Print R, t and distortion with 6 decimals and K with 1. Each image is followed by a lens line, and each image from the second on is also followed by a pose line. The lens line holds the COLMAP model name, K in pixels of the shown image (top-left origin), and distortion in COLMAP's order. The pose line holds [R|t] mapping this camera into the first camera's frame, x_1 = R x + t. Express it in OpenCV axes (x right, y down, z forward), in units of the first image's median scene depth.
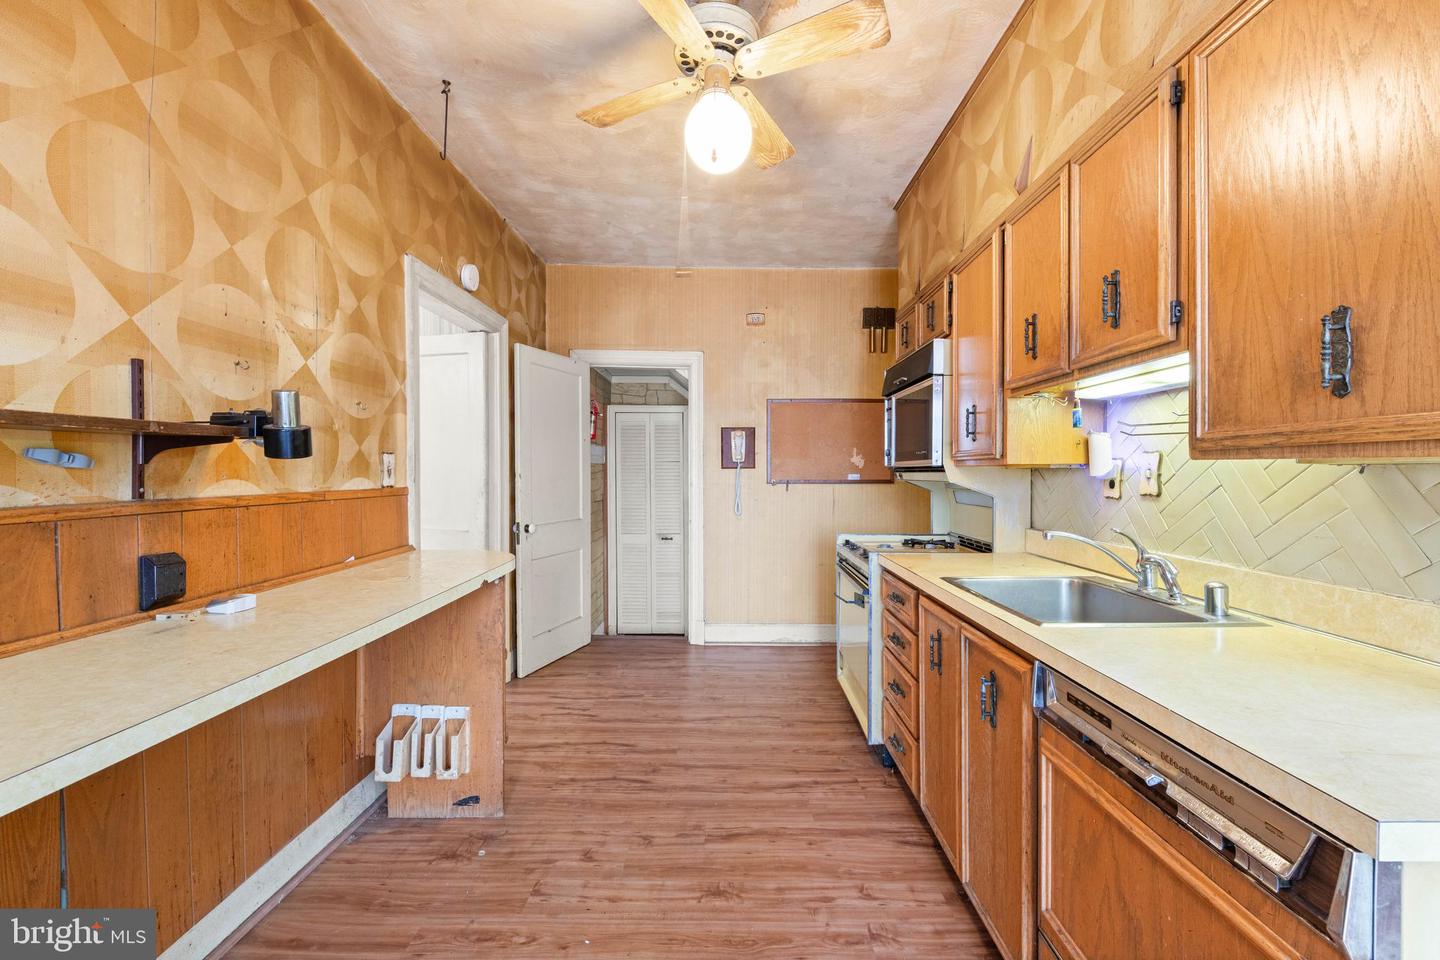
lens RADIAL K [[573.1, 0, 724.2], [0, 573.1, 479.1], [0, 0, 1]] dist [0.003892, -0.002195]
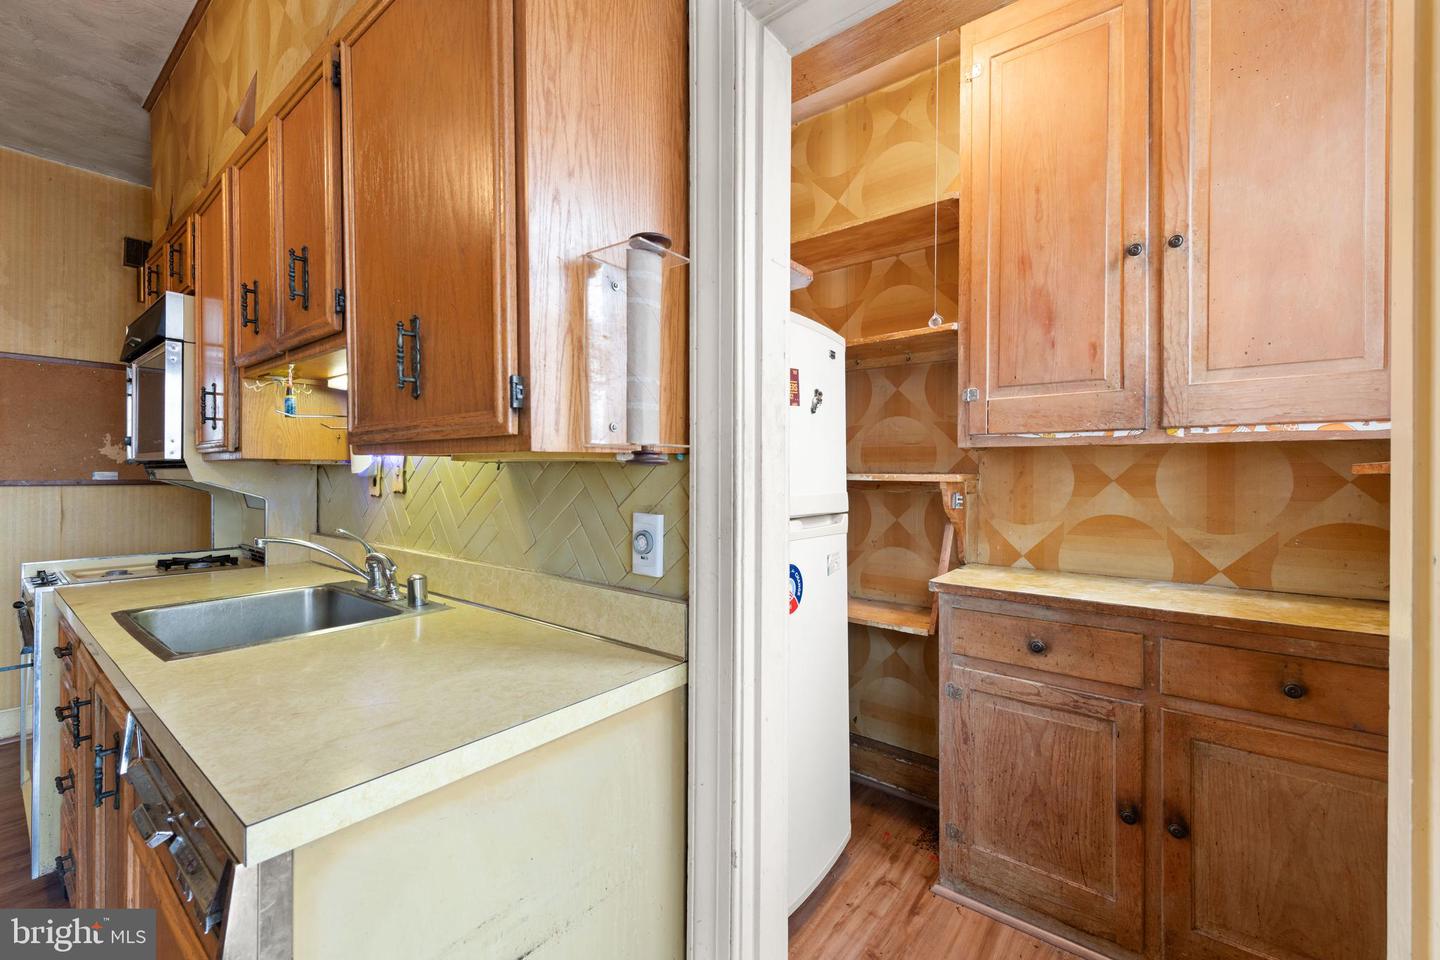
lens RADIAL K [[573.1, 0, 751.0], [0, 573.1, 470.0], [0, 0, 1]] dist [0.003892, -0.002195]
pose [[0.586976, 0.010561, 0.809535, 0.250348], [0.003551, 0.999872, -0.015620, 0.006187], [-0.809596, 0.012043, 0.586864, -0.072756]]
